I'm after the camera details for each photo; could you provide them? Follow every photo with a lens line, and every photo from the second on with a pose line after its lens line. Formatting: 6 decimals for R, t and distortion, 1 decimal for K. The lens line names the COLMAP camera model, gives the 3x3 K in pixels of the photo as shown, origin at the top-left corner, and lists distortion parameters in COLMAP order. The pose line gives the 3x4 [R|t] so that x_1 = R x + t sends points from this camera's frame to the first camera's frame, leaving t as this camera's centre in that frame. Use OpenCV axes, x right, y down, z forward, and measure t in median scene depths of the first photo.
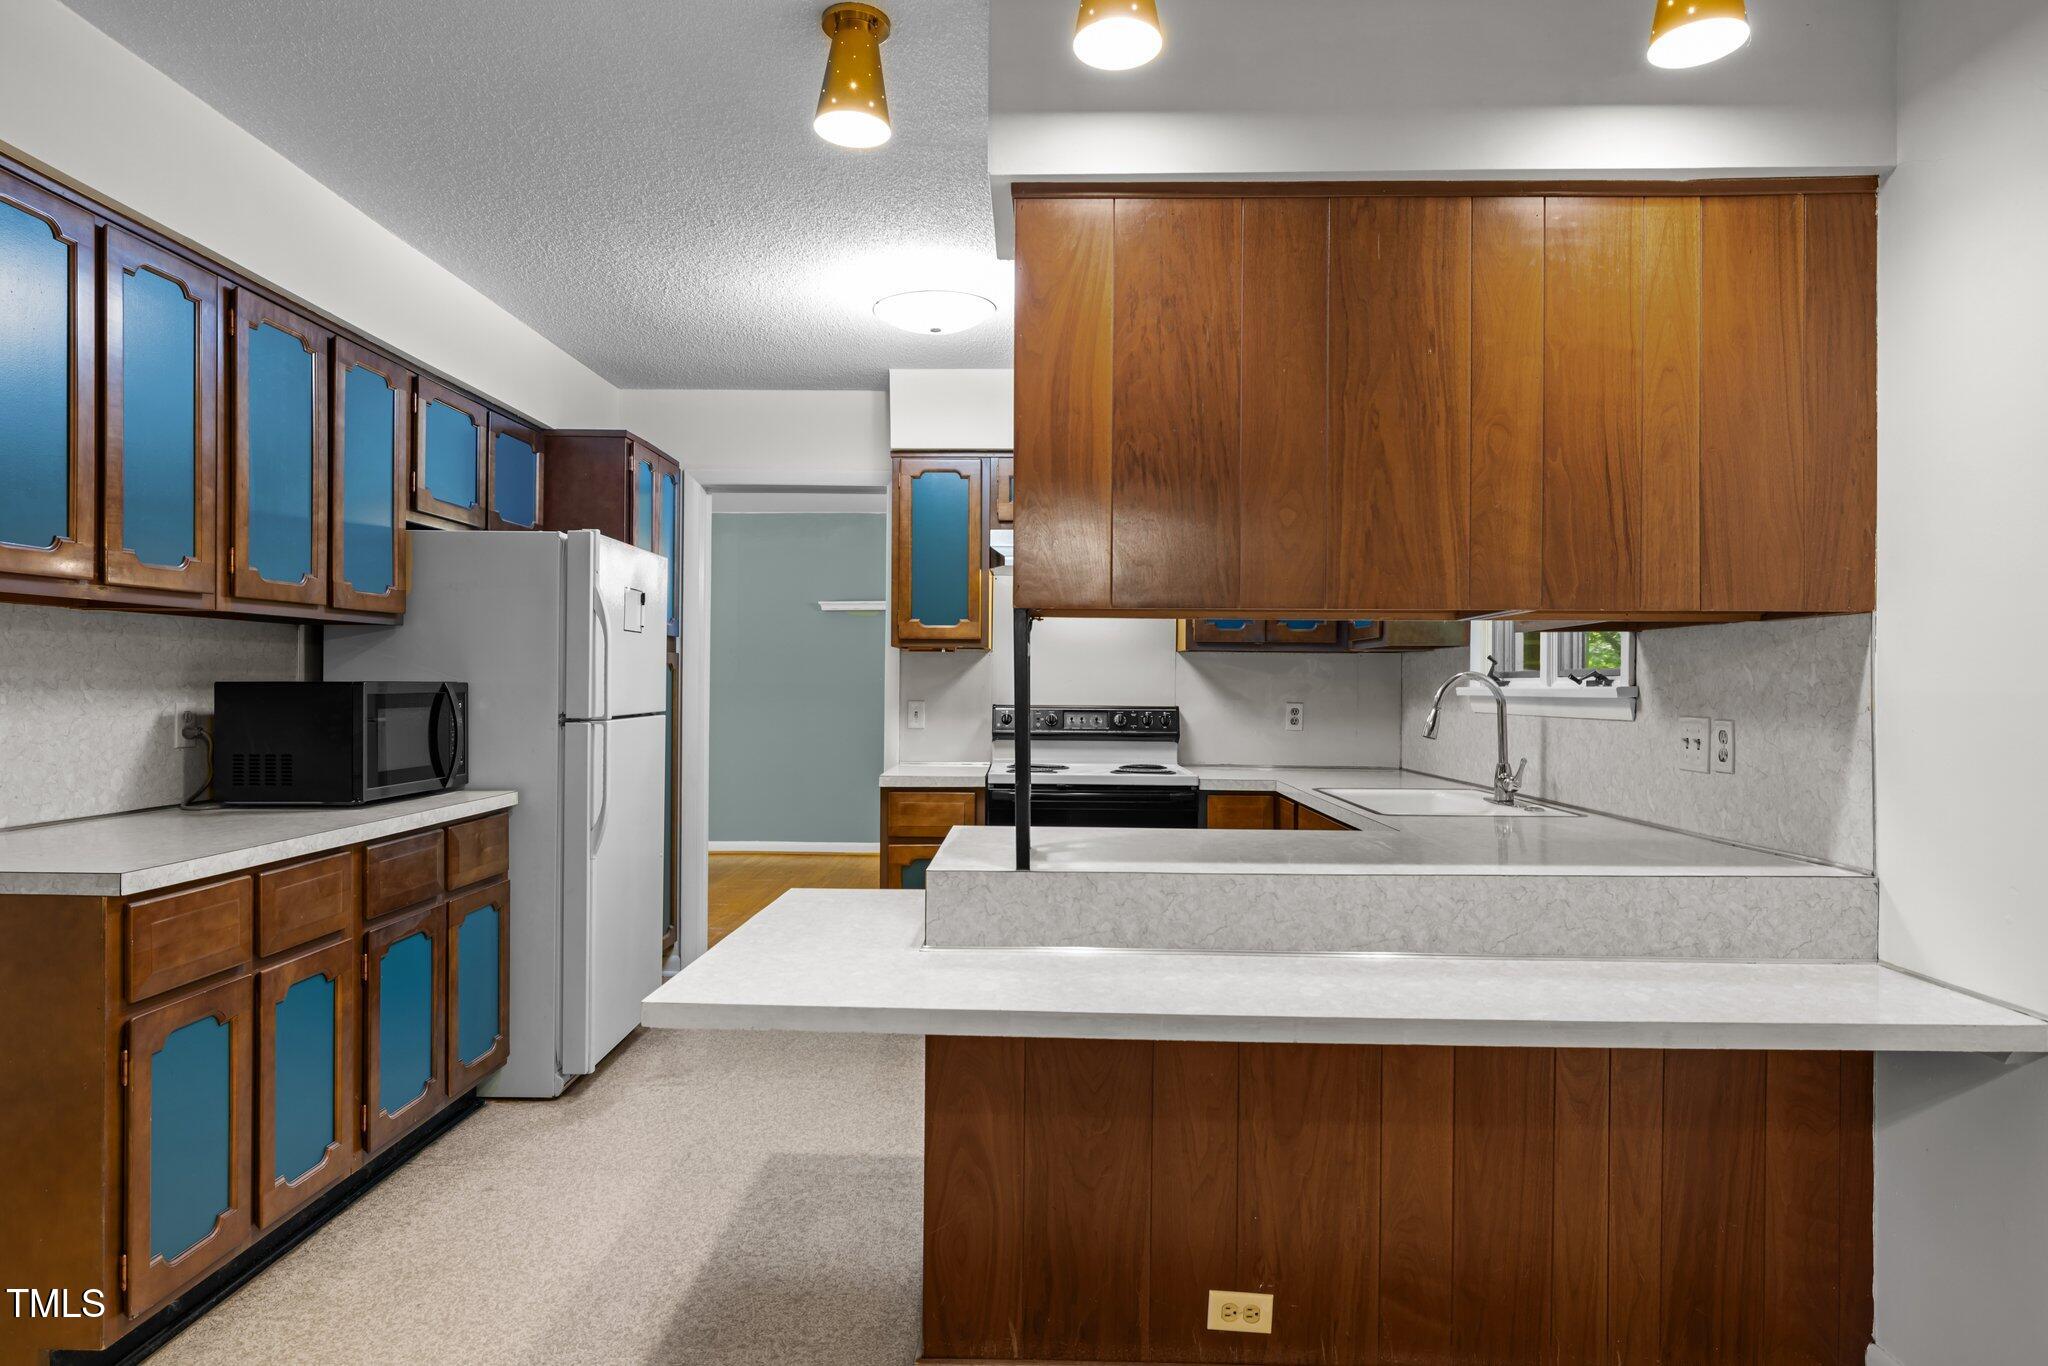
lens RADIAL K [[1178.1, 0, 1019.6], [0, 1178.1, 682.6], [0, 0, 1]] dist [0.003468, 0.000682]
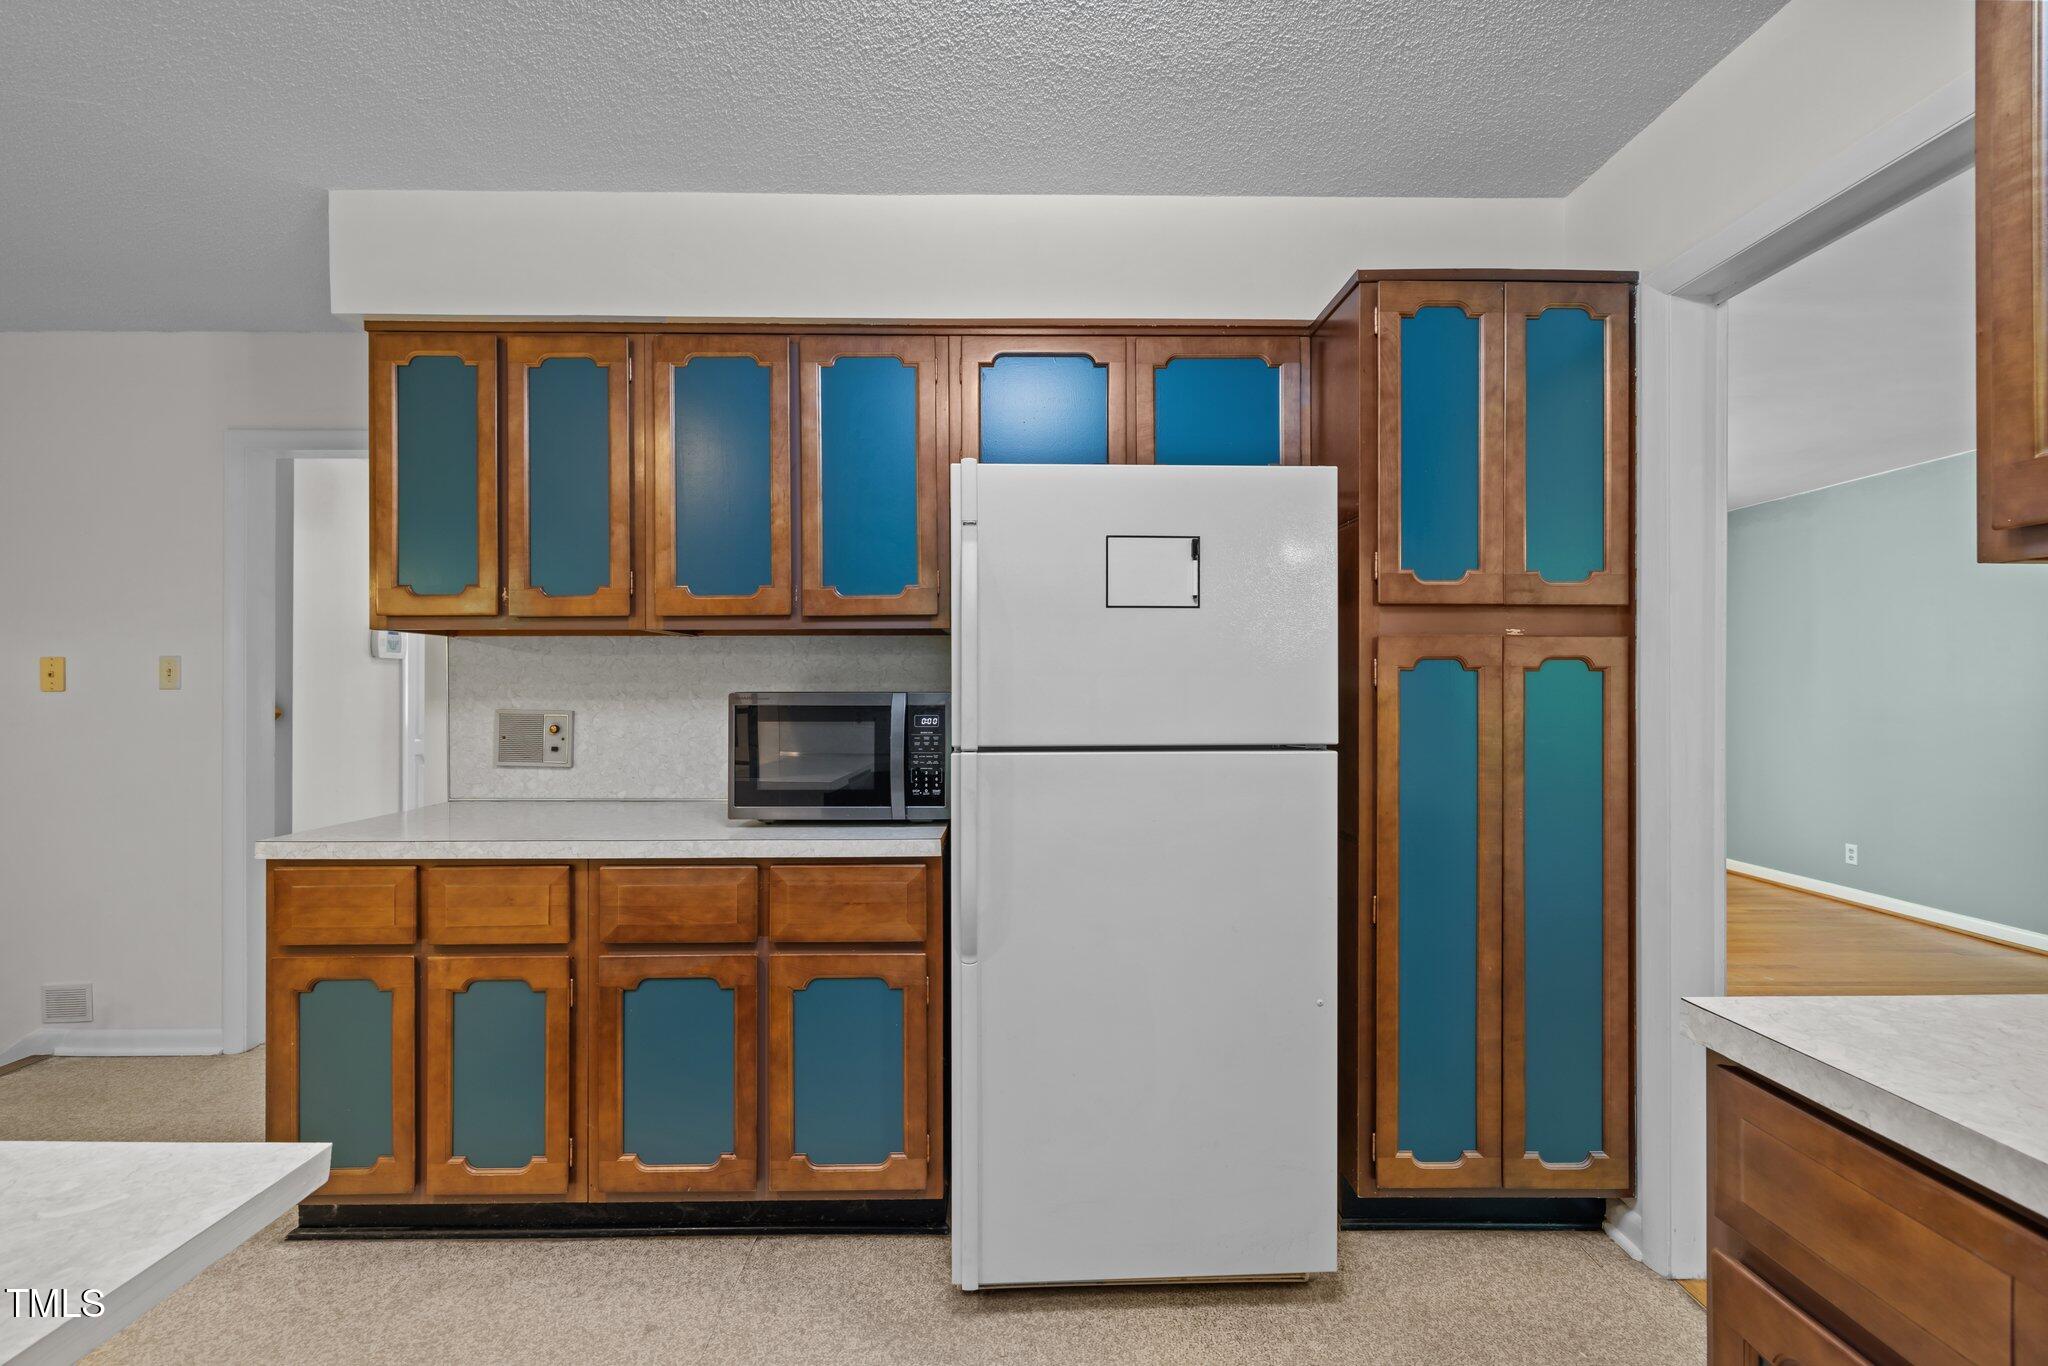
lens RADIAL K [[876.4, 0, 1024.0], [0, 876.4, 683.0], [0, 0, 1]] dist [-0.000172, 0.000208]
pose [[0.032511, -0.010981, -0.999411, 0.168091], [0.001815, 0.999939, -0.010928, -0.000427], [0.999470, -0.001458, 0.032529, 1.336282]]
